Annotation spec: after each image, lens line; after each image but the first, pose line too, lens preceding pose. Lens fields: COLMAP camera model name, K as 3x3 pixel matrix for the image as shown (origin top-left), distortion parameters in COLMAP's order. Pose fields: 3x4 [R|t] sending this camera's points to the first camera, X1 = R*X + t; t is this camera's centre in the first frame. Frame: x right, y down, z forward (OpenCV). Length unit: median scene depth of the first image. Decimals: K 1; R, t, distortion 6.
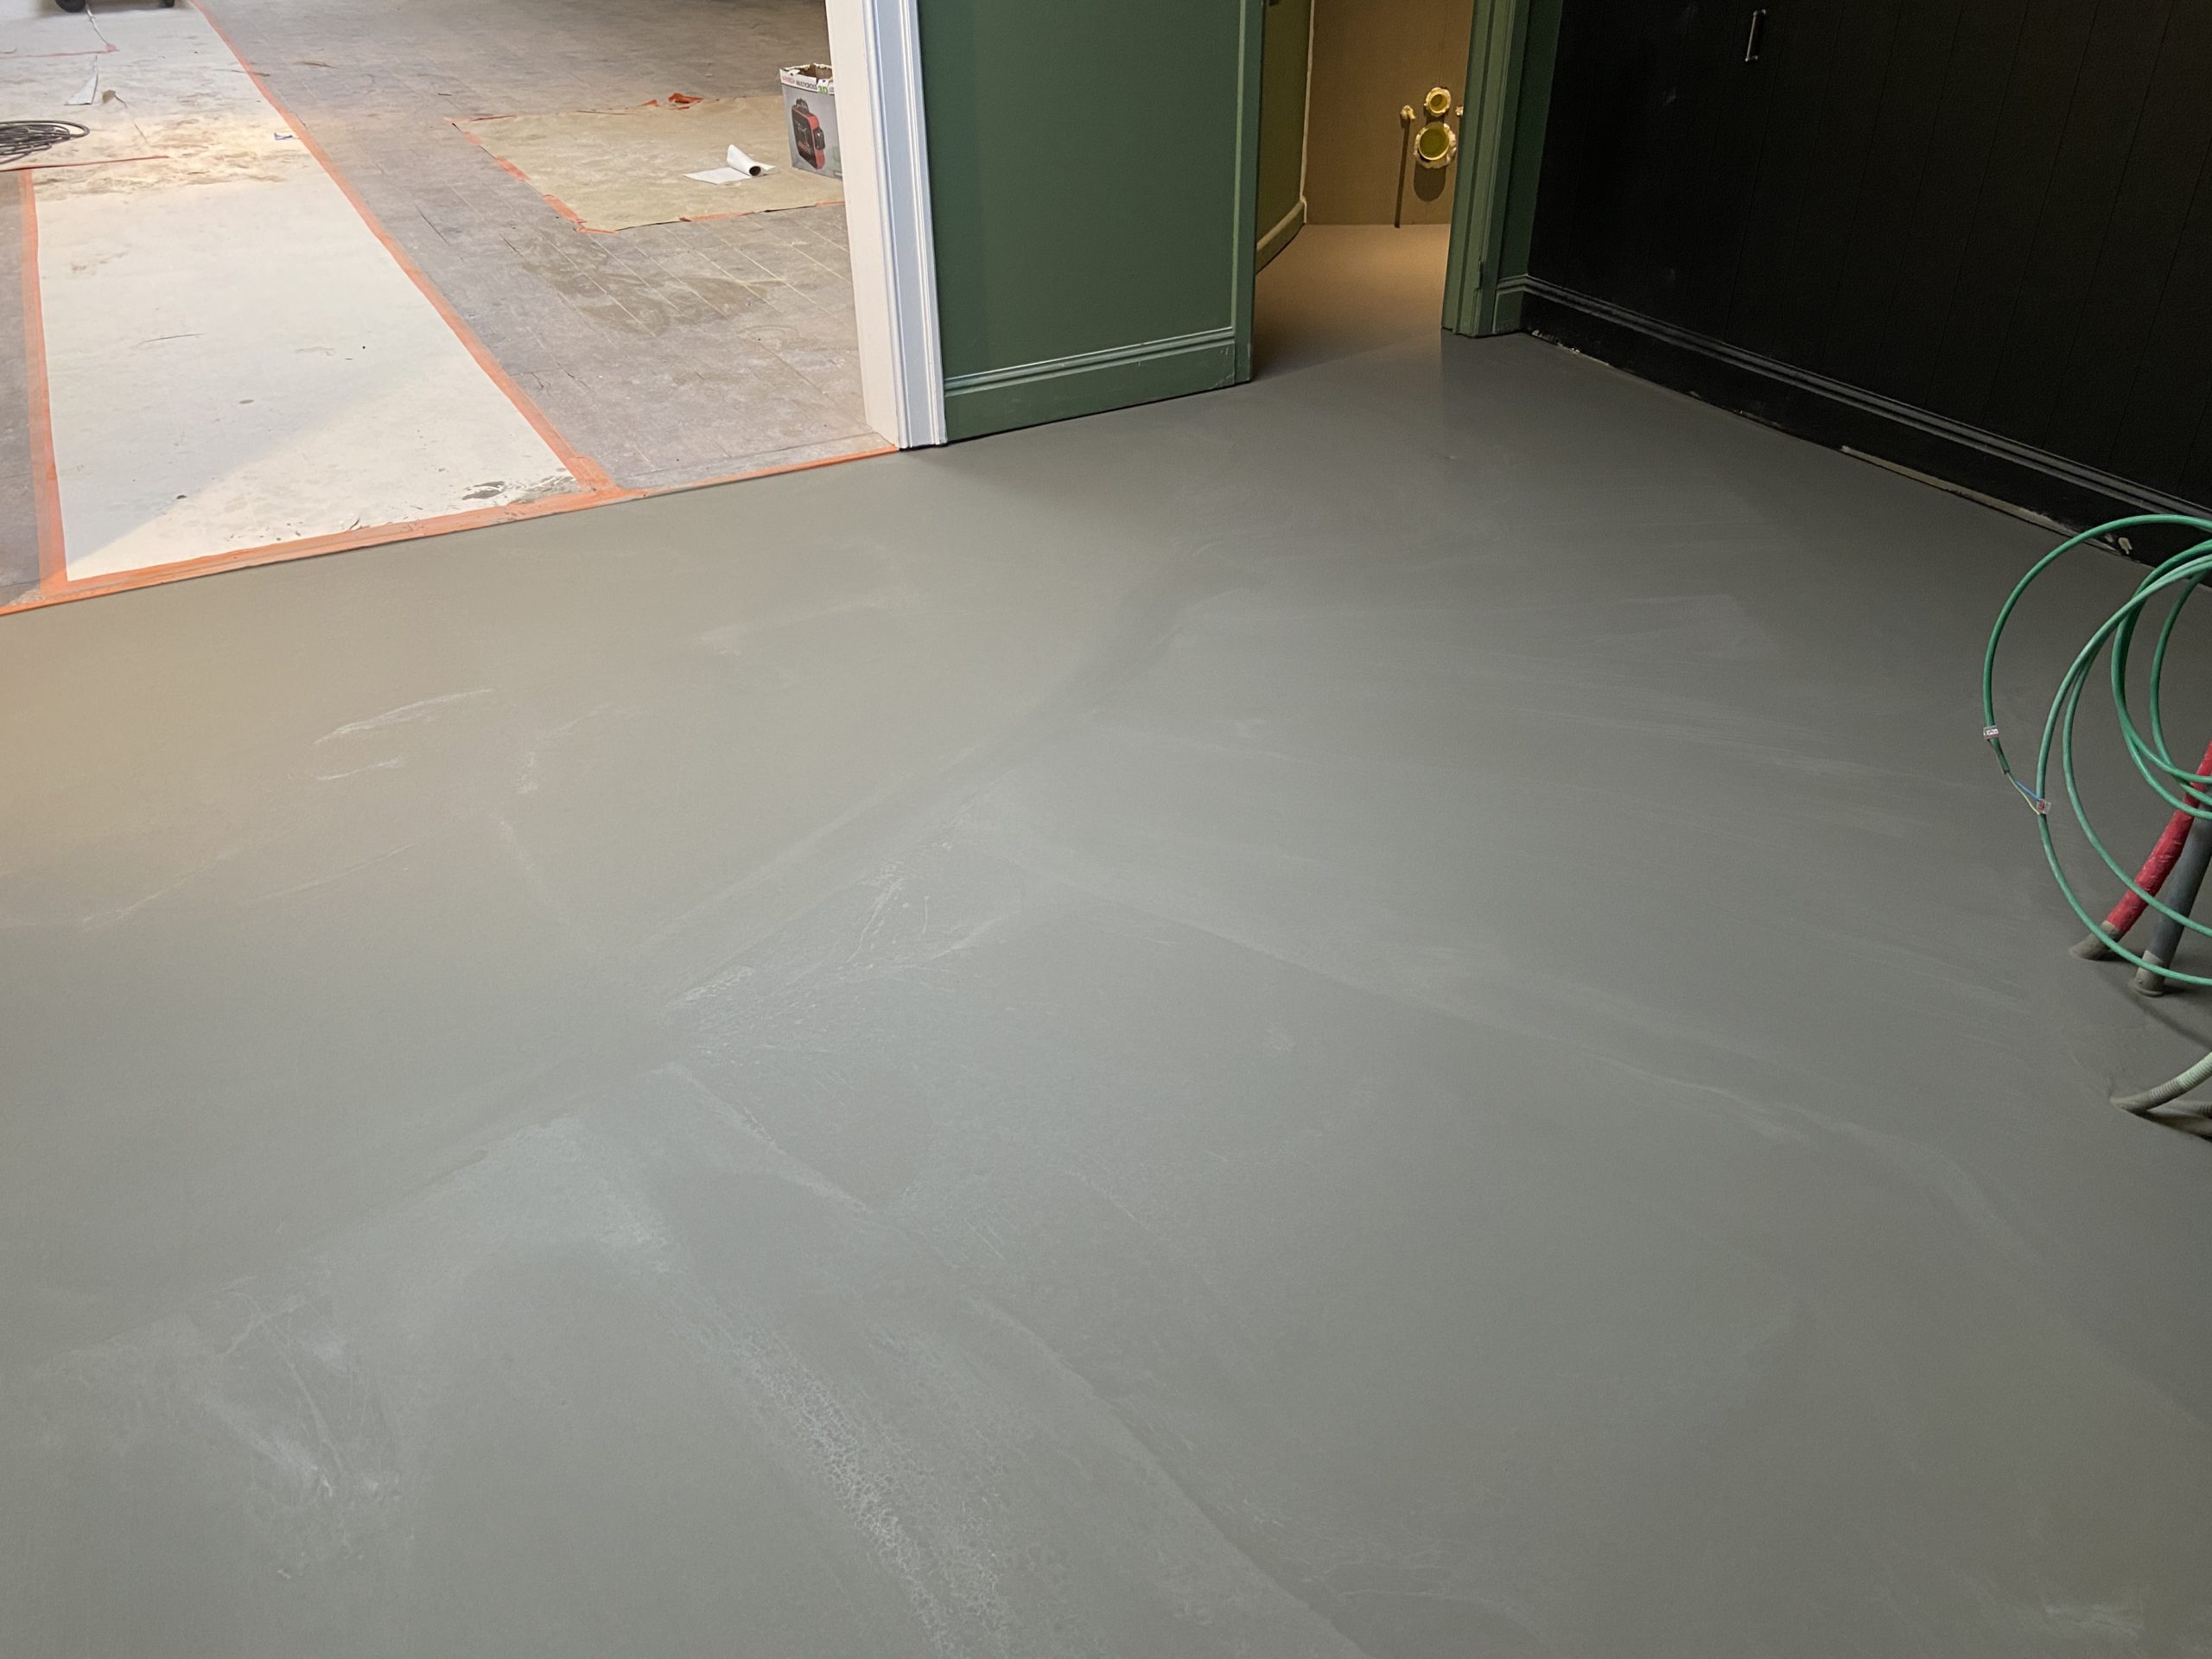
lens RADIAL K [[1677.5, 0, 1127.1], [0, 1677.5, 833.3], [0, 0, 1]] dist [0.073464, -0.066624]
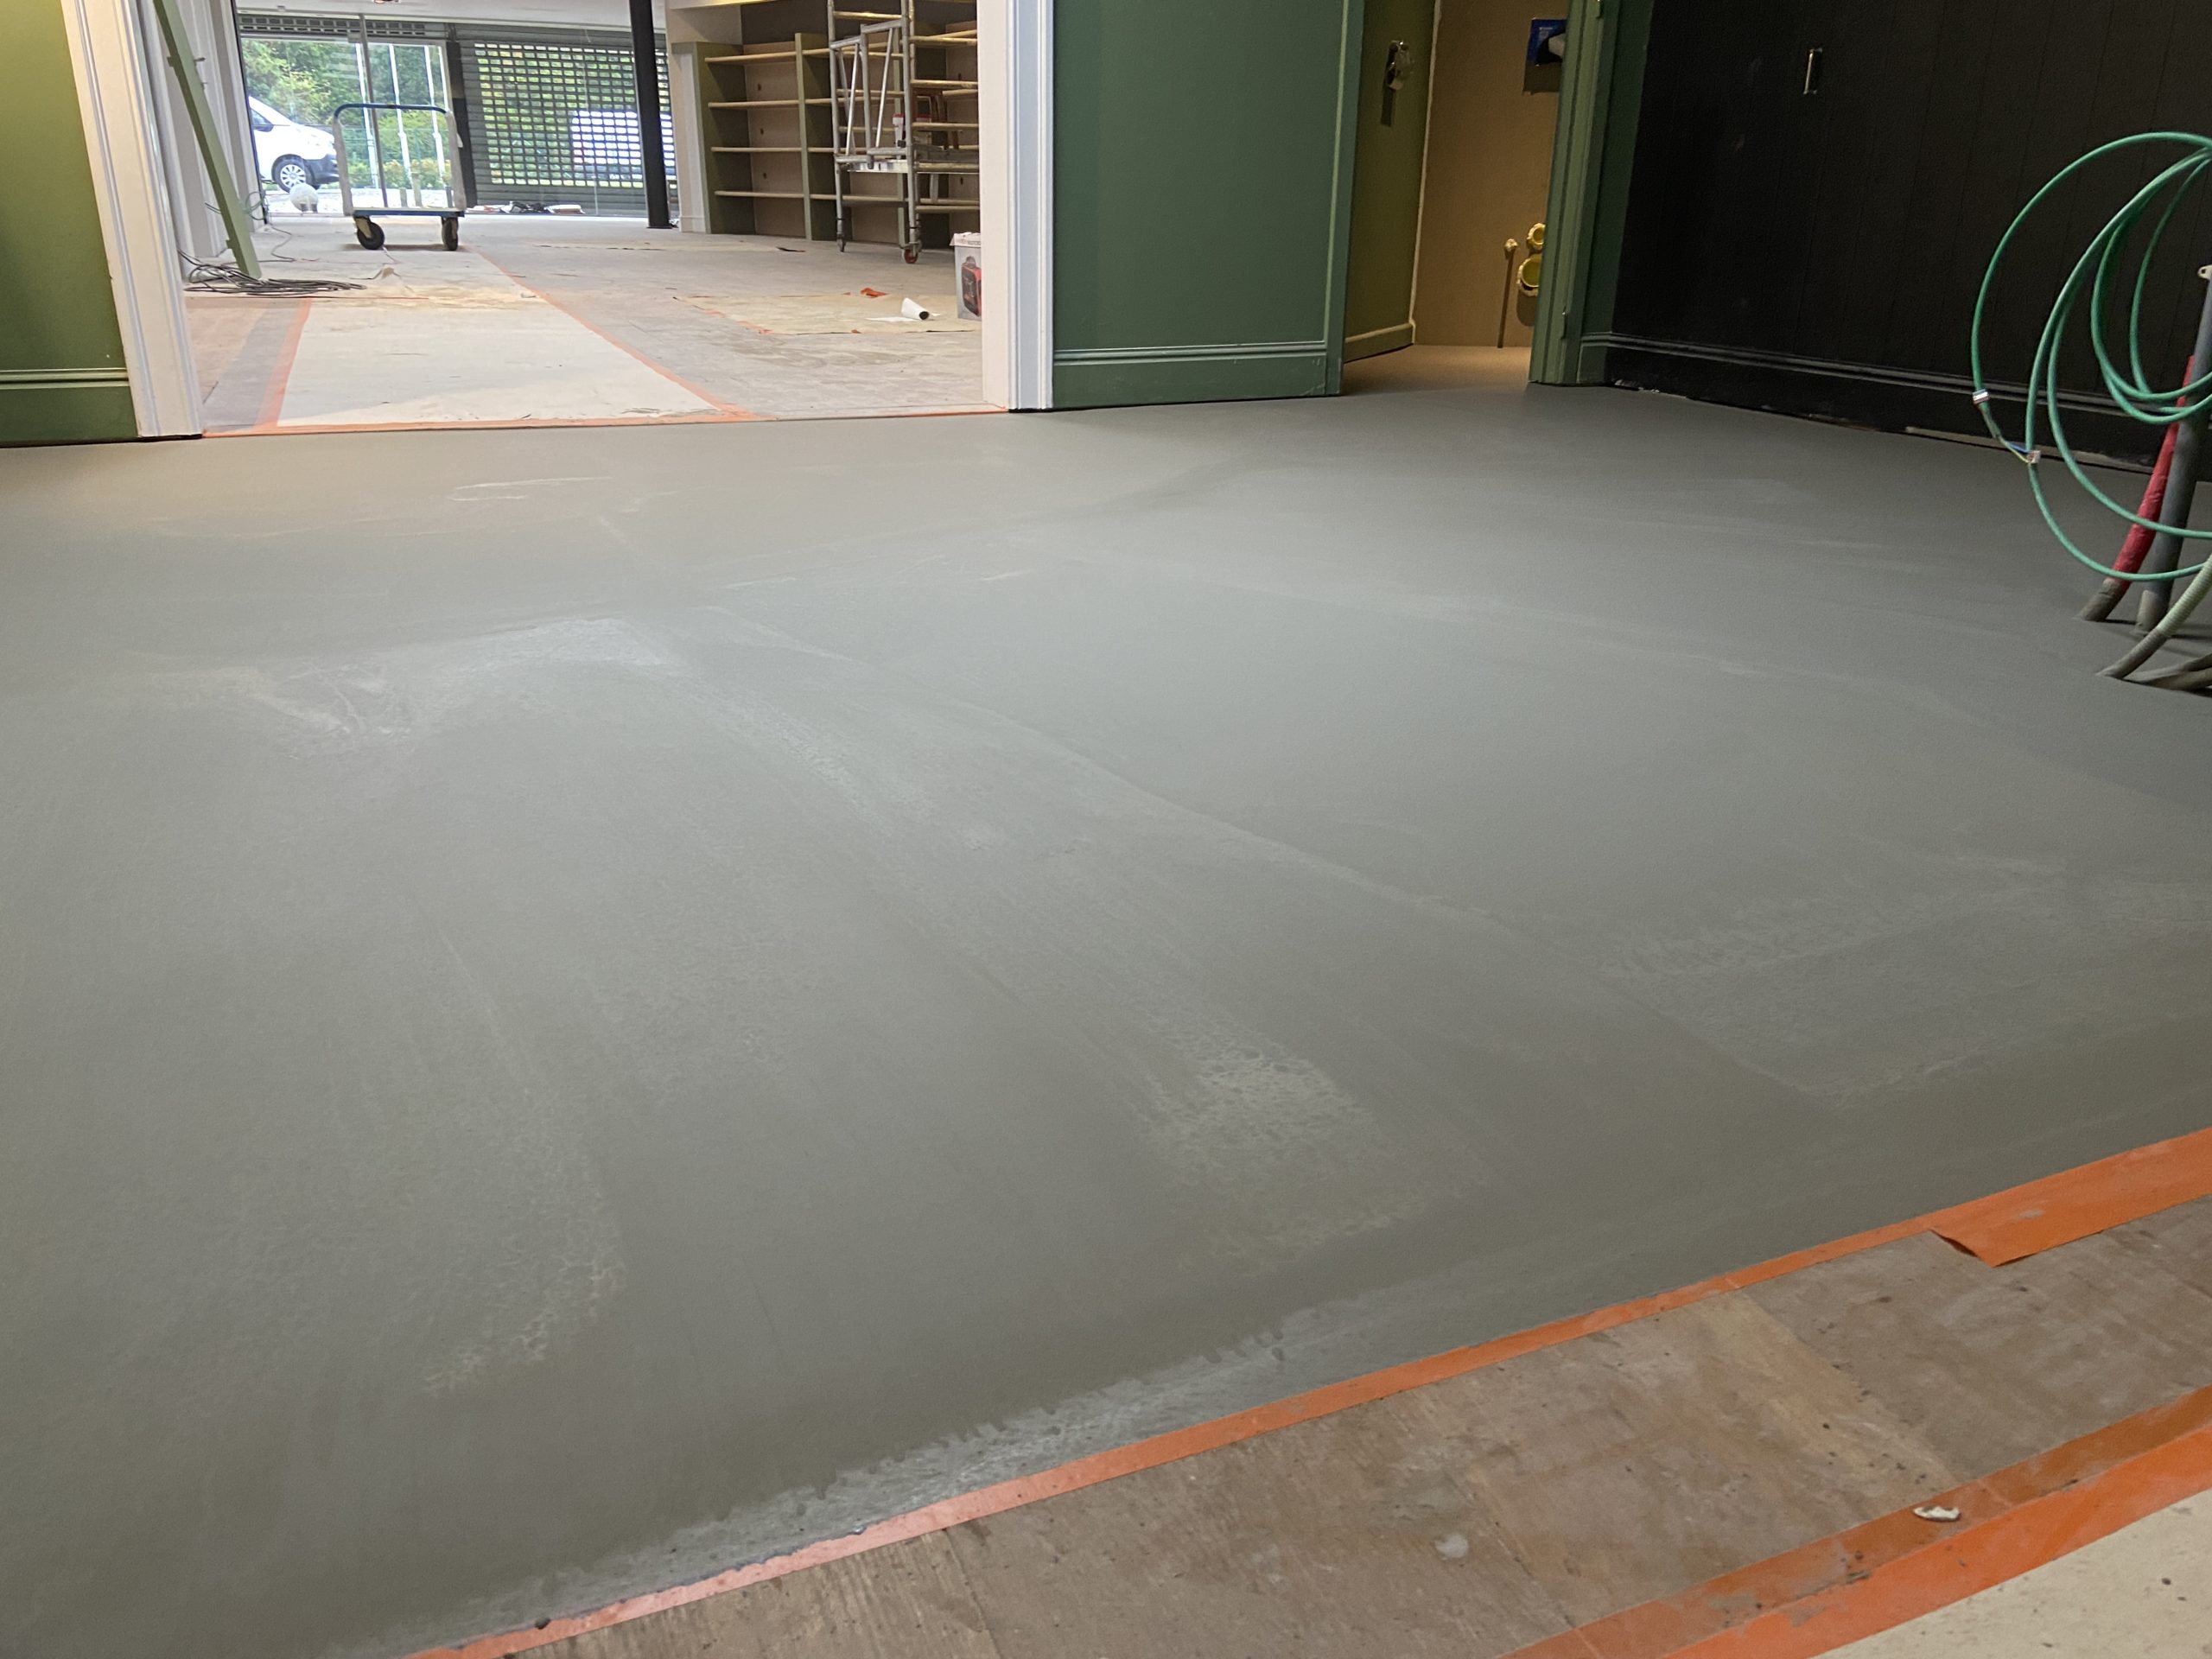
lens RADIAL K [[1677.5, 0, 1097.6], [0, 1677.5, 829.3], [0, 0, 1]] dist [0.073464, -0.066624]
pose [[0.992431, 0.054485, -0.110055, 0.052290], [-0.076630, 0.975058, -0.208300, 0.236834], [0.095961, 0.215157, 0.971853, -0.004164]]
